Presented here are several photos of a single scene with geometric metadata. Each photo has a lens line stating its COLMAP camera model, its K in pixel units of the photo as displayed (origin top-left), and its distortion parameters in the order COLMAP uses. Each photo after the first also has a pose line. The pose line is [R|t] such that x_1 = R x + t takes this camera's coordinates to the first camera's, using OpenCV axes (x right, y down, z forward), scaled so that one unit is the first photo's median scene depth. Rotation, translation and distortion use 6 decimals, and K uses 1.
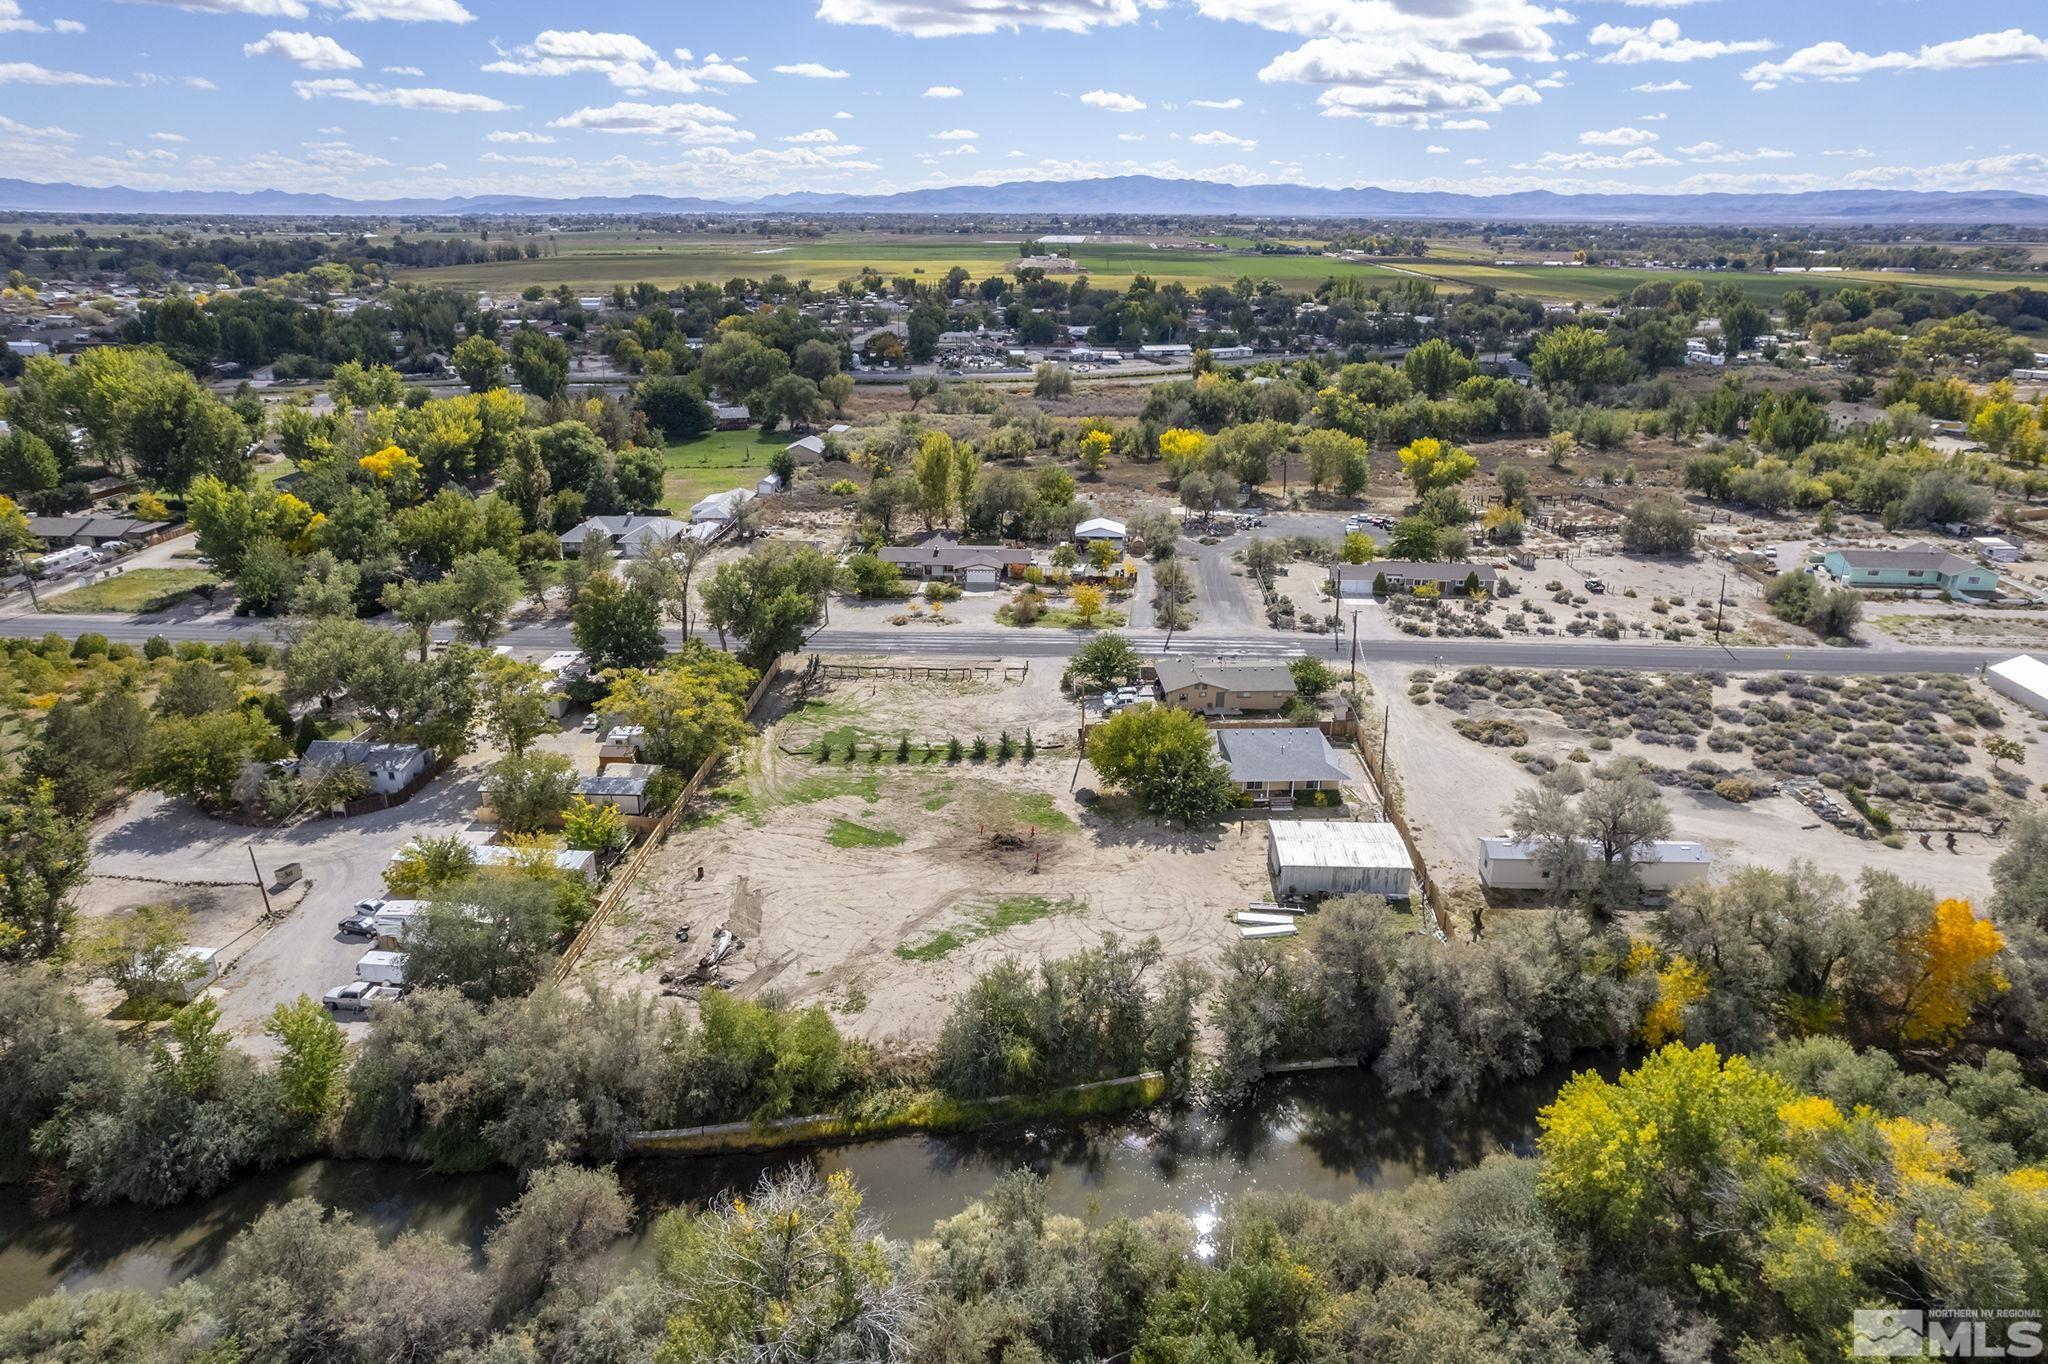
lens RADIAL K [[1300.9, 0, 1031.8], [0, 1300.9, 701.3], [0, 0, 1]] dist [-0.074321, 0.078037]
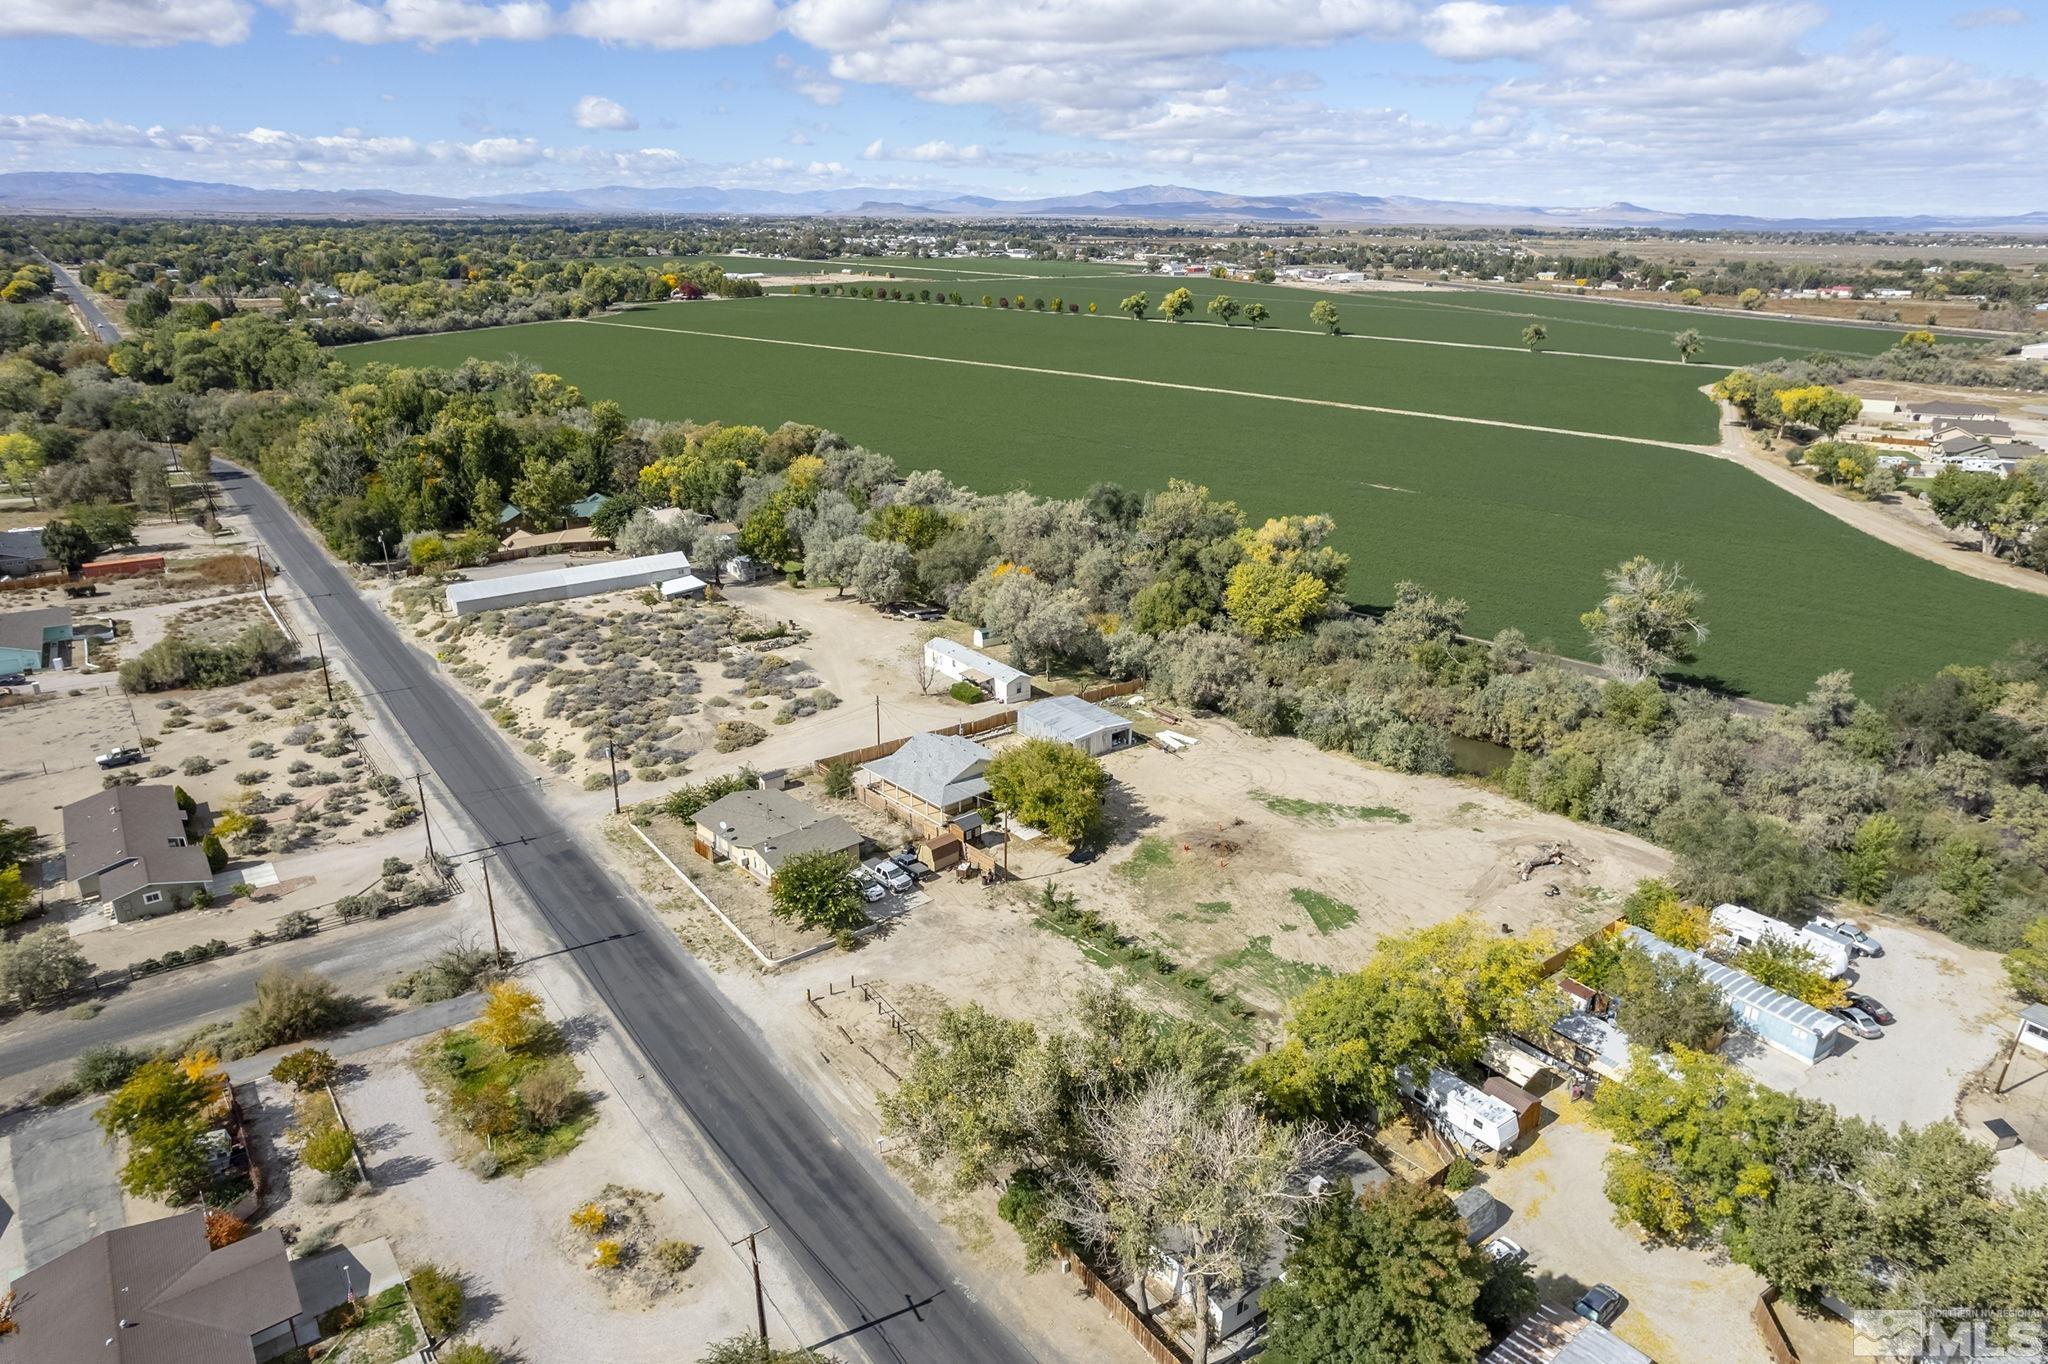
lens RADIAL K [[1305.2, 0, 1031.2], [0, 1305.2, 690.0], [0, 0, 1]] dist [-0.069093, 0.078483]
pose [[-0.647856, -0.272286, 0.711438, -0.474290], [0.263566, 0.796130, 0.544711, -0.454844], [-0.714714, 0.540405, -0.444012, 1.121576]]
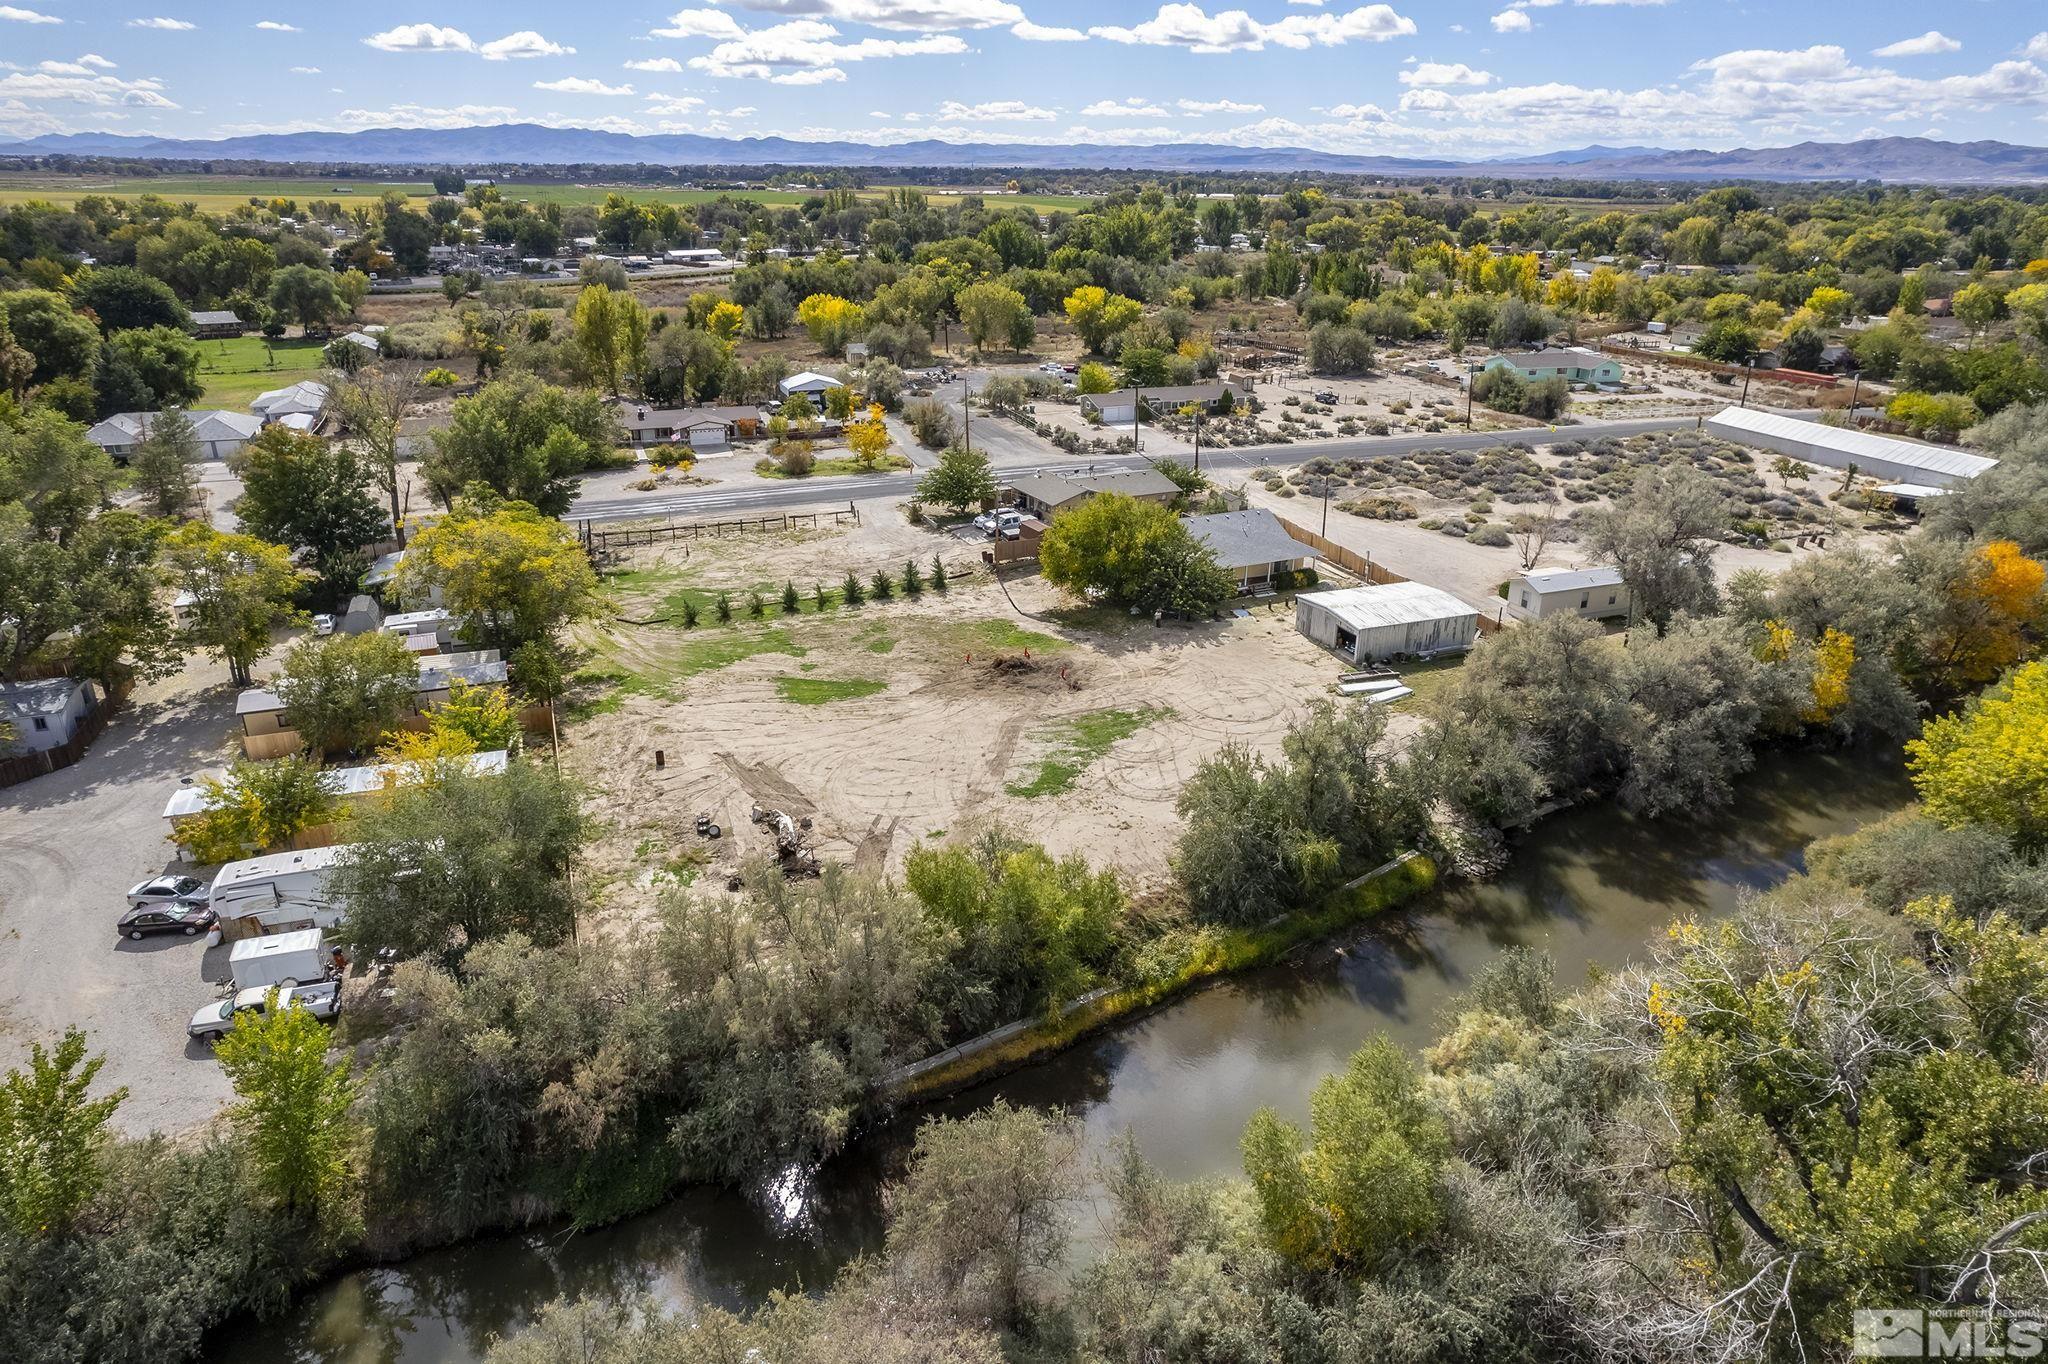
lens RADIAL K [[1300.9, 0, 1031.8], [0, 1300.9, 701.3], [0, 0, 1]] dist [-0.074321, 0.078037]
pose [[0.910001, -0.152455, 0.385559, -0.237570], [0.139899, 0.988310, 0.060600, 0.061275], [-0.390290, -0.001206, 0.920691, 0.190458]]
